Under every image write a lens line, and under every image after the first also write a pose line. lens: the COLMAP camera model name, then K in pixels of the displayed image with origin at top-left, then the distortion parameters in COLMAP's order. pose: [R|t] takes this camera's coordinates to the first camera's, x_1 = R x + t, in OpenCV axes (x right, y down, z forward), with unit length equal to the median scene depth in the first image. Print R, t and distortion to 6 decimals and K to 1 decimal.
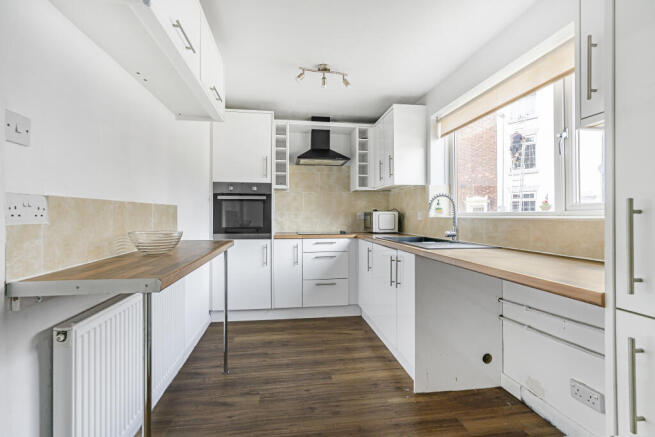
lens RADIAL K [[299.7, 0, 324.2], [0, 299.7, 214.2], [0, 0, 1]] dist [-0.007310, 0.001807]
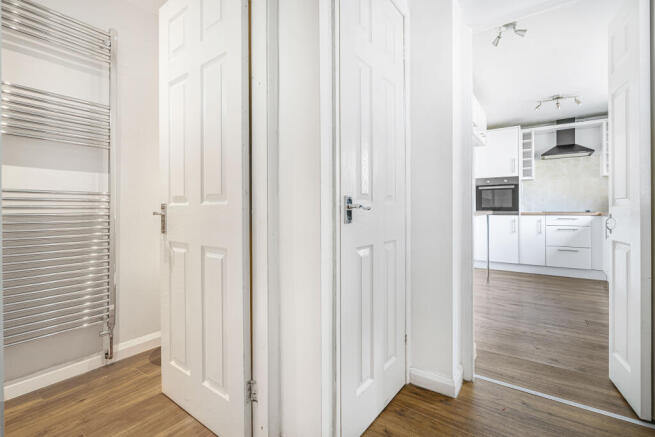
lens RADIAL K [[299.7, 0, 324.7], [0, 299.7, 209.4], [0, 0, 1]] dist [-0.007310, 0.001807]
pose [[0.715170, -0.004025, -0.698939, 0.153867], [0.010948, 0.999925, 0.005445, 0.035868], [0.698865, -0.011546, 0.715160, -0.649014]]
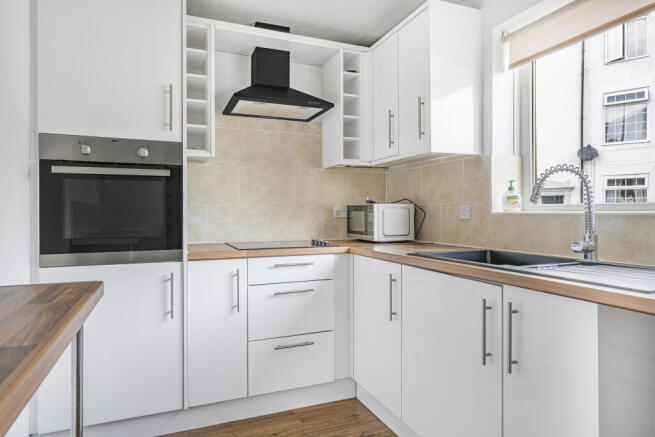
lens RADIAL K [[404.7, 0, 323.5], [0, 404.7, 209.7], [0, 0, 1]] dist [0.015380, -0.002632]
pose [[0.969703, -0.003023, 0.244266, -0.112415], [0.003096, 0.999995, 0.000082, 0.002062], [-0.244265, 0.000677, 0.969708, 0.314107]]
